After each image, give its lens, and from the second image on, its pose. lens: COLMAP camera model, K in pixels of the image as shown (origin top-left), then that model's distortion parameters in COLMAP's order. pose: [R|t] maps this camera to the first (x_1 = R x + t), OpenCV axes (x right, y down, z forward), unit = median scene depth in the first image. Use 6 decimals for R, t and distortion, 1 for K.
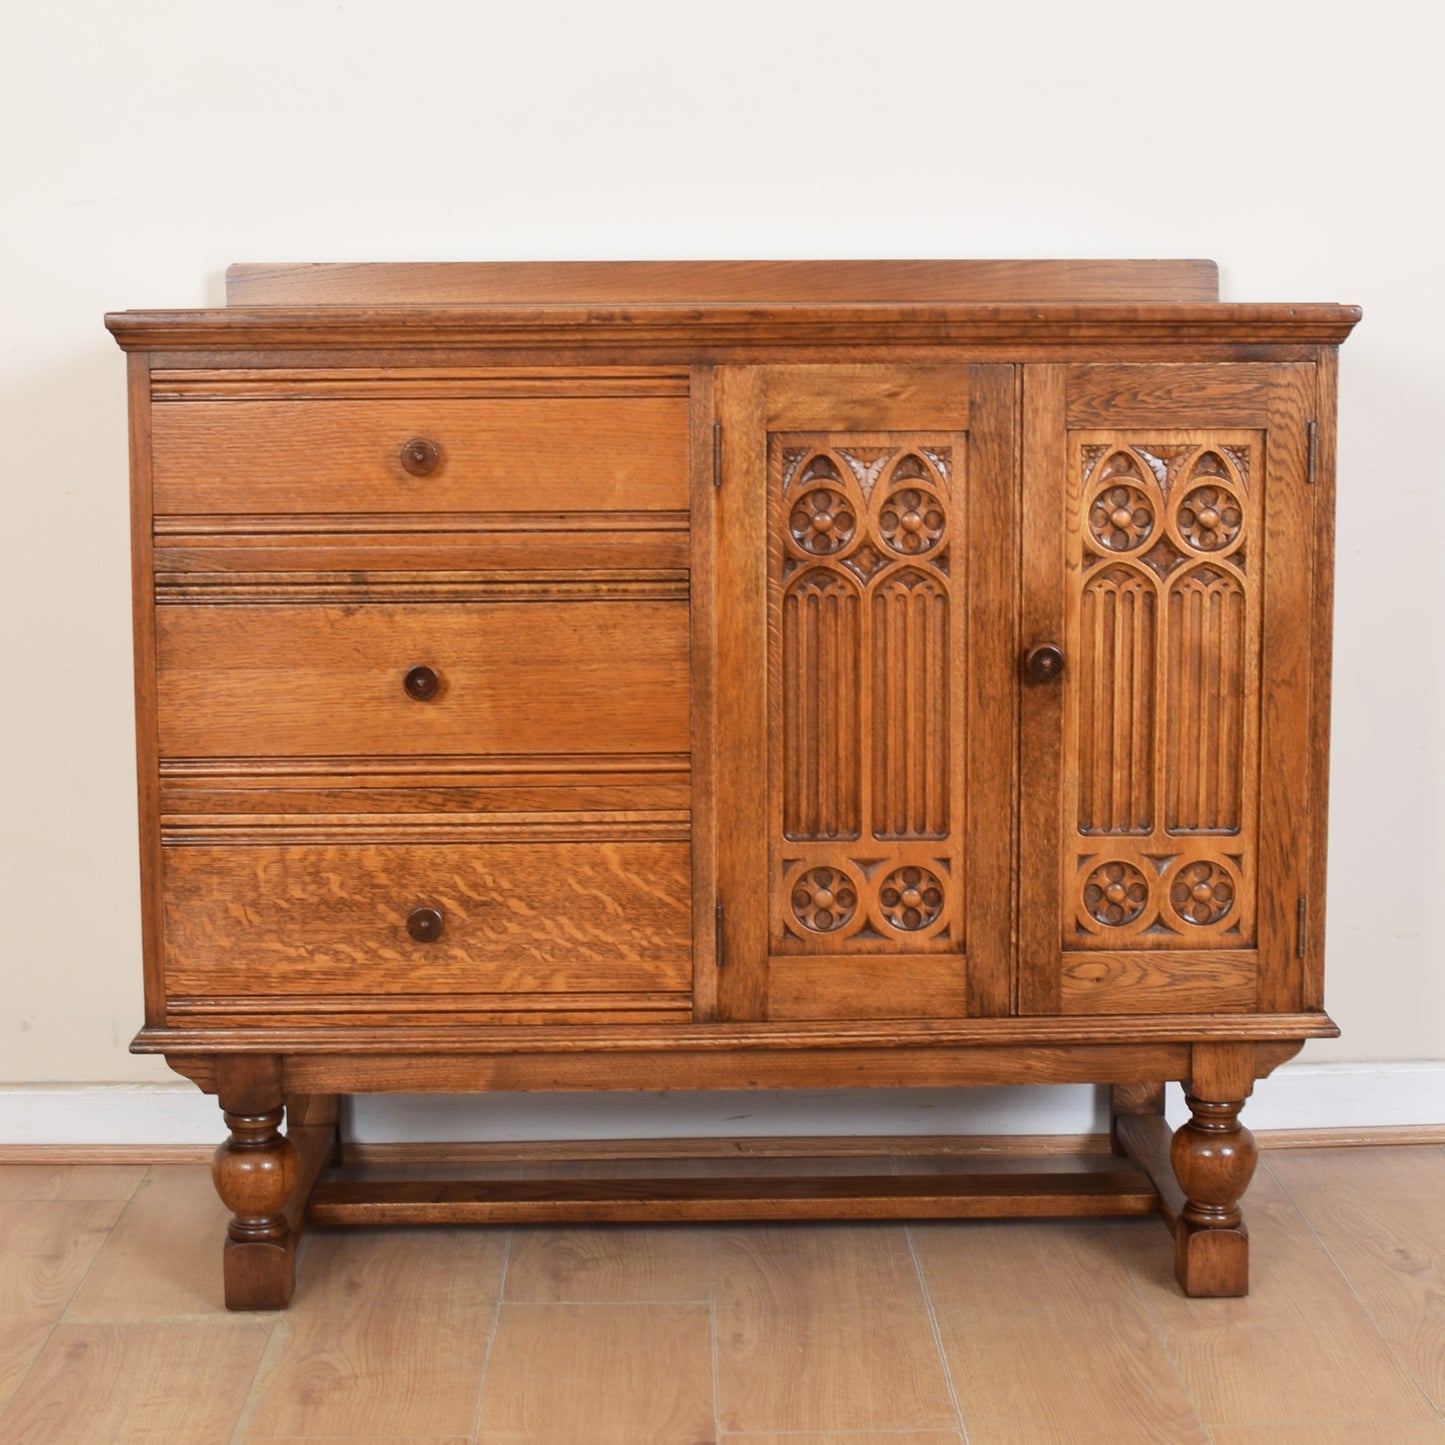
lens RADIAL K [[2729.2, 0, 743.5], [0, 2729.2, 611.6], [0, 0, 1]] dist [-0.087178, -0.114739]
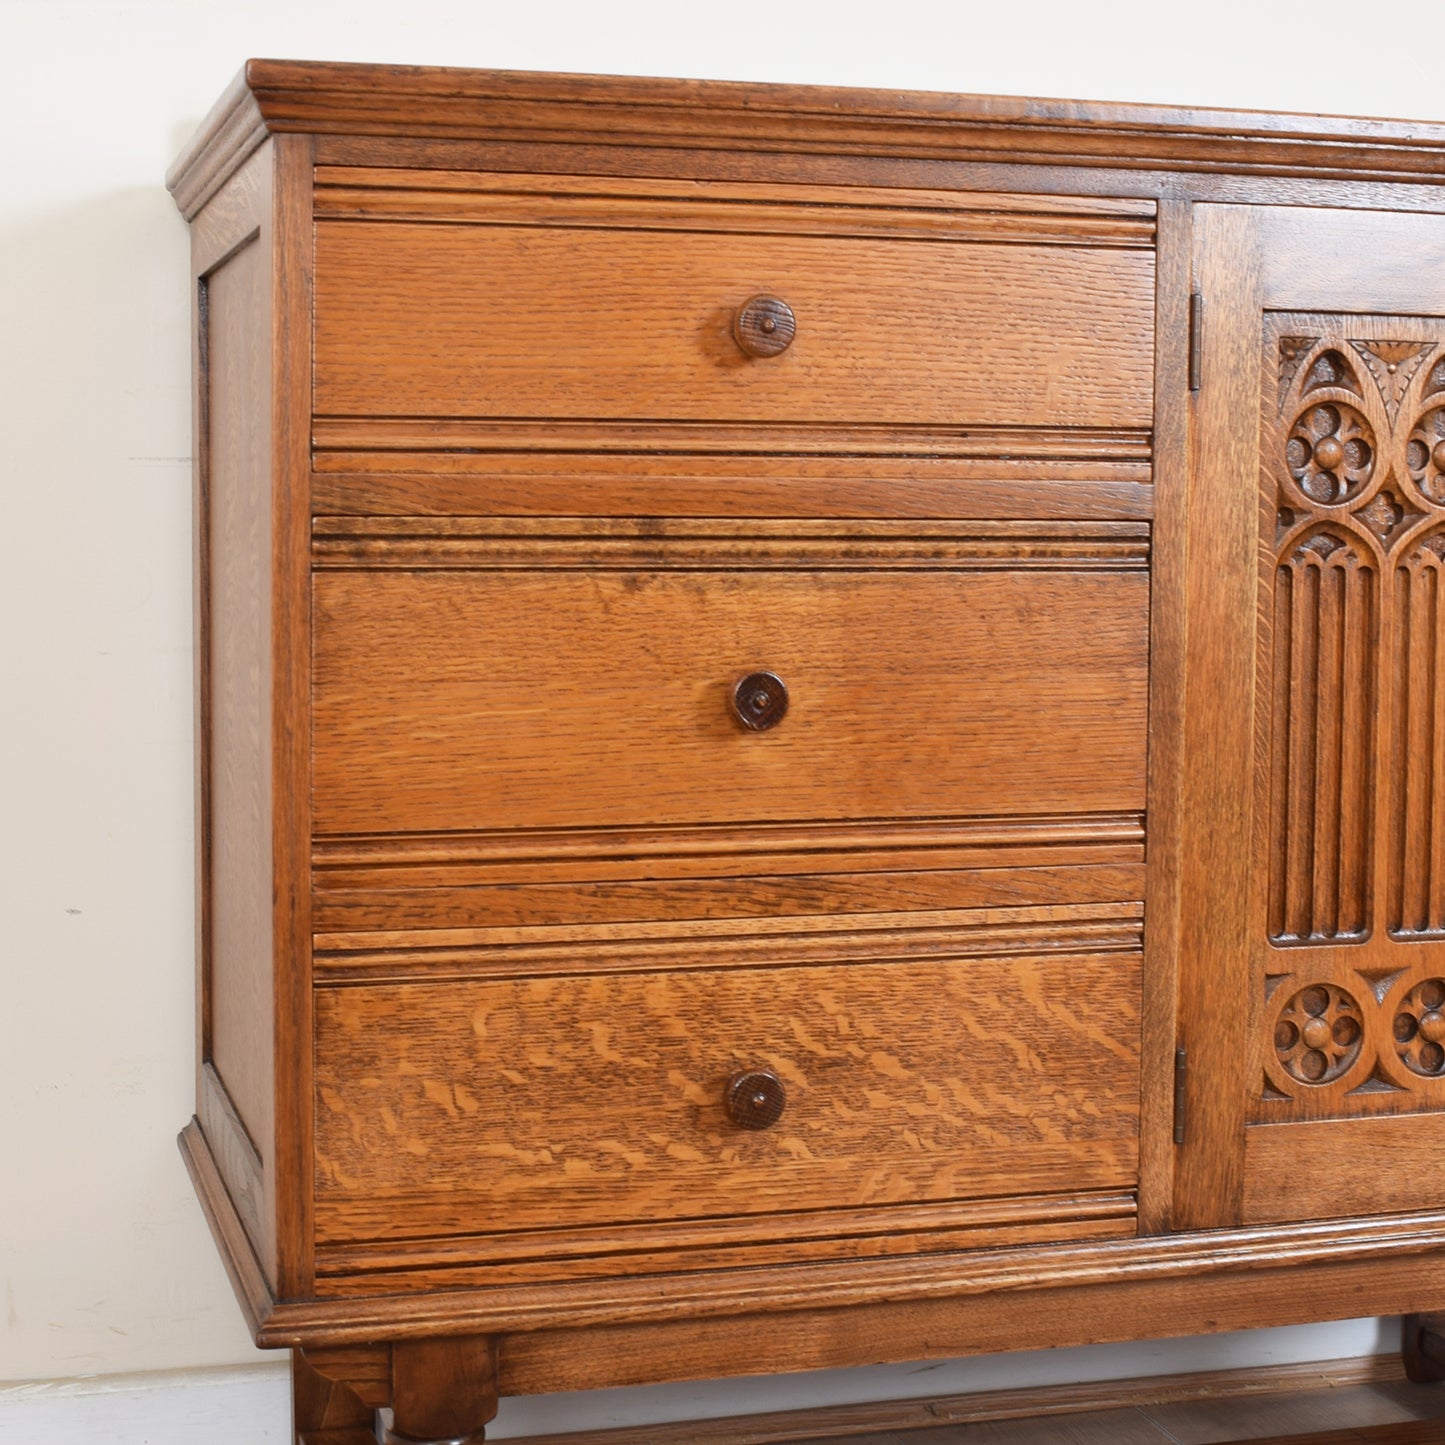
lens RADIAL K [[2720.9, 0, 719.0], [0, 2720.9, 725.8], [0, 0, 1]] dist [-0.074106, -0.095737]
pose [[0.966457, -0.009785, 0.256640, -0.277886], [0.016759, 0.999547, -0.025000, 0.045949], [-0.256279, 0.028463, 0.966184, 0.410285]]
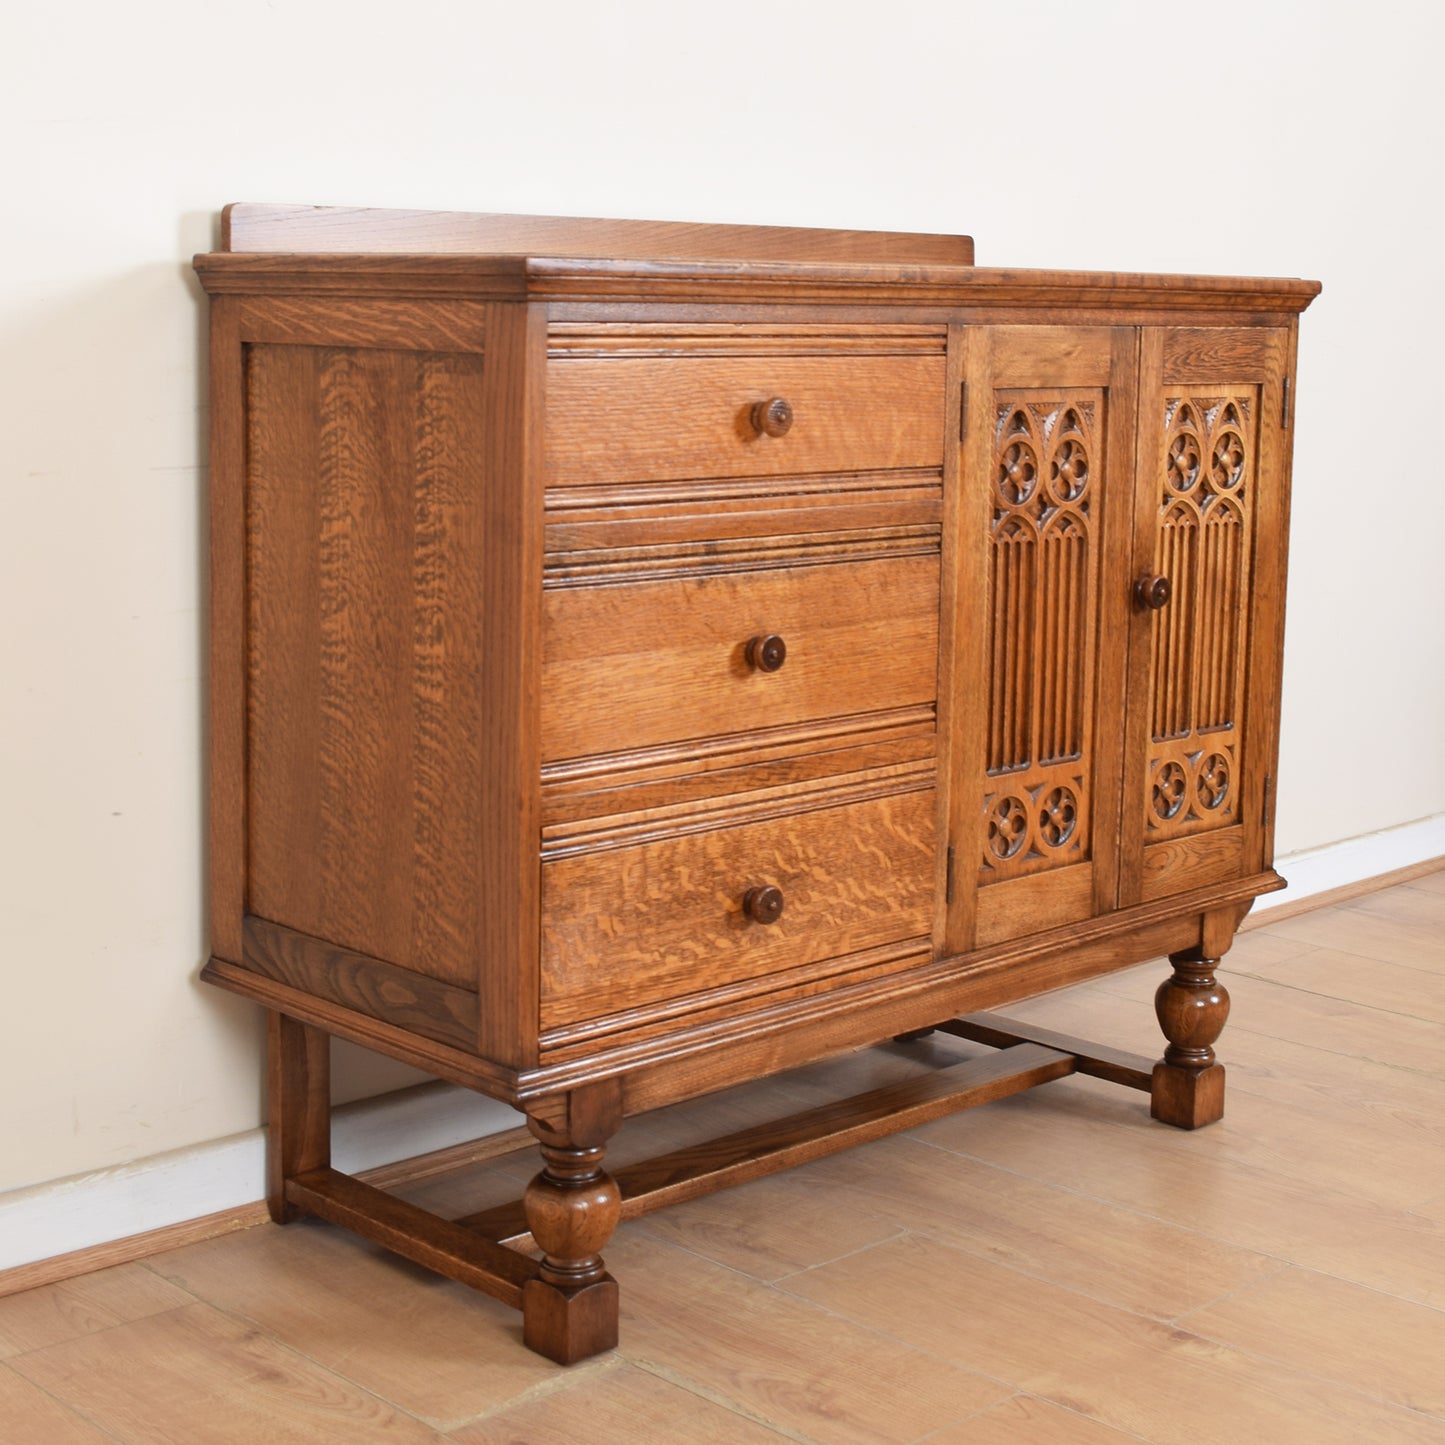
lens RADIAL K [[2470.1, 0, 725.6], [0, 2470.1, 588.1], [0, 0, 1]] dist [-0.097983, -0.025649]
pose [[0.735530, -0.062079, 0.674642, -0.701889], [0.056028, 0.997956, 0.030744, -0.023913], [-0.675171, 0.015186, 0.737505, 0.365640]]
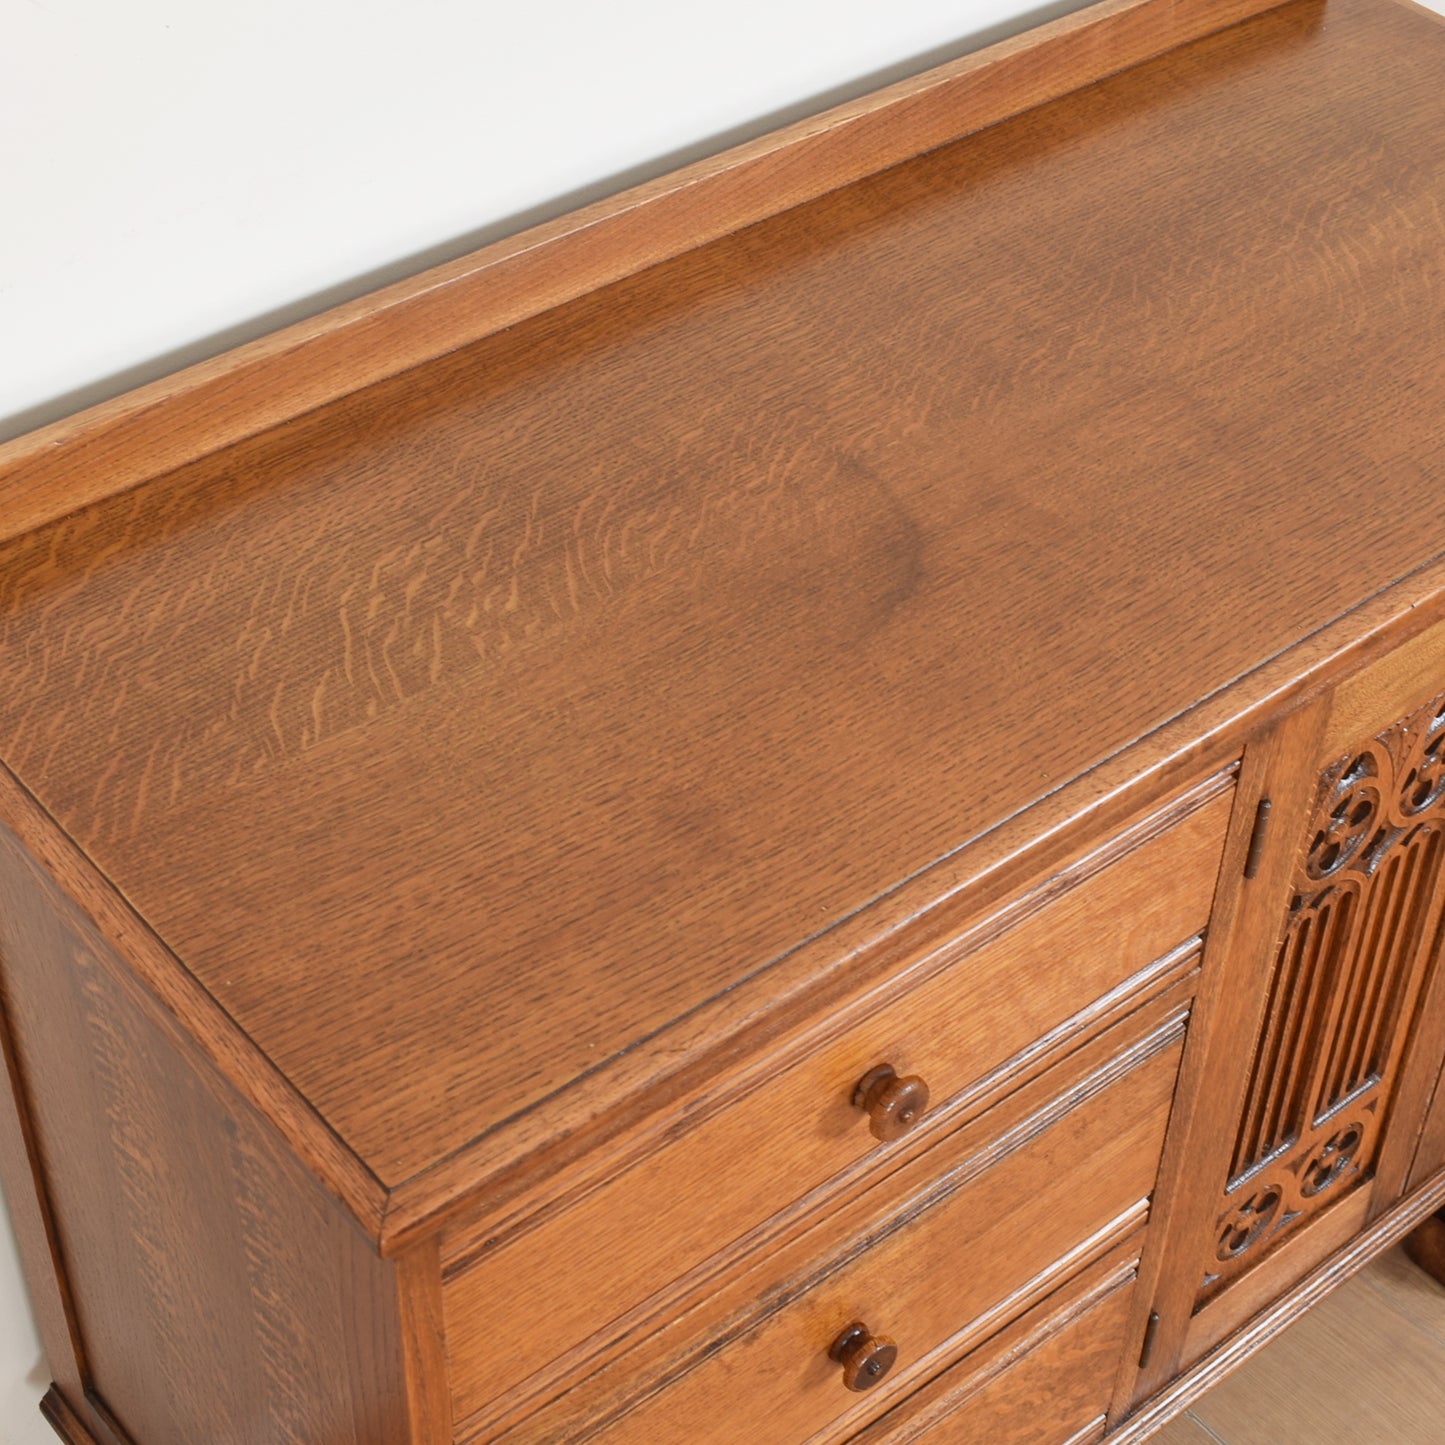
lens RADIAL K [[2703.2, 0, 763.6], [0, 2703.2, 680.0], [0, 0, 1]] dist [-0.082749, -0.061901]
pose [[0.785094, -0.387944, 0.482833, -0.346808], [0.038948, 0.808924, 0.586622, -0.415296], [-0.618151, -0.441748, 0.650190, 0.698533]]
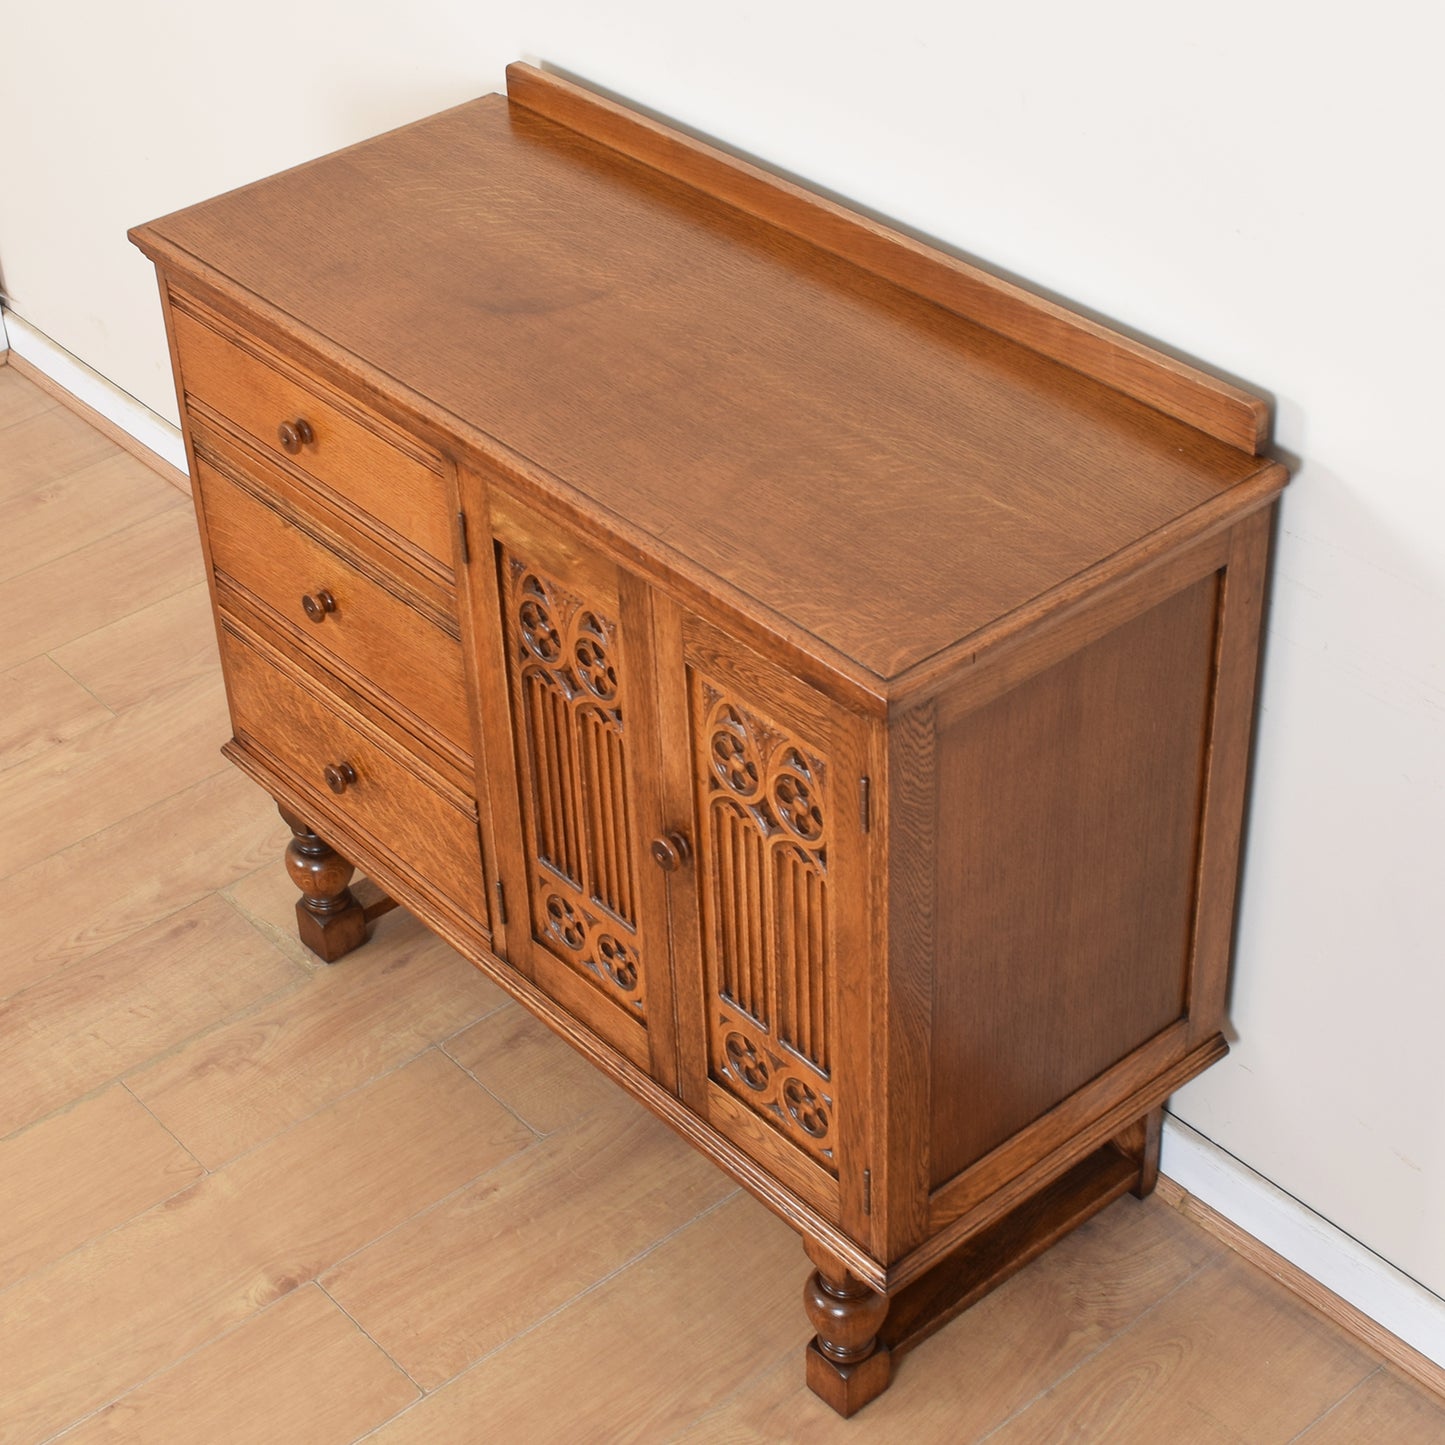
lens RADIAL K [[2717.9, 0, 667.9], [0, 2717.9, 668.1], [0, 0, 1]] dist [-0.083209, -0.040921]
pose [[0.616274, 0.438174, -0.654377, 0.715584], [-0.046603, 0.849756, 0.525112, -0.546722], [0.786151, -0.293117, 0.544103, 0.483769]]
